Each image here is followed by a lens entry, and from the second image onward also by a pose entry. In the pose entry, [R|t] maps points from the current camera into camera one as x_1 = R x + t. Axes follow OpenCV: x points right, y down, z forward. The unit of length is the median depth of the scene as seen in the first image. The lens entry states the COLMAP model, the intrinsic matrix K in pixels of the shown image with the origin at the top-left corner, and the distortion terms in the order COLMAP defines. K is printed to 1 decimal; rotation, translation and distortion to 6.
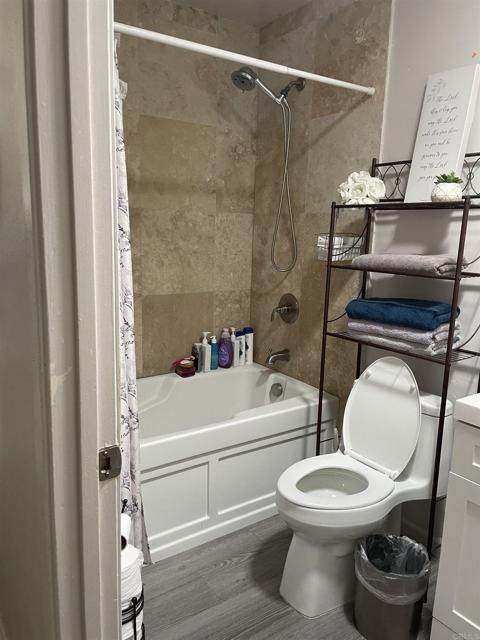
lens RADIAL K [[486.6, 0, 240.0], [0, 486.6, 320.0], [0, 0, 1]] dist [0.118709, -0.126199]
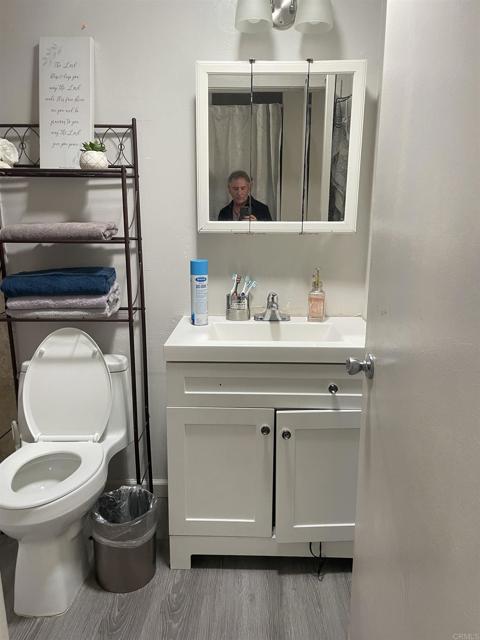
lens RADIAL K [[486.6, 0, 240.0], [0, 486.6, 320.0], [0, 0, 1]] dist [0.118709, -0.126199]
pose [[0.610663, -0.204498, 0.765030, -0.242250], [0.166484, 0.977643, 0.128441, -0.010048], [-0.774192, 0.048931, 0.631057, 0.108604]]
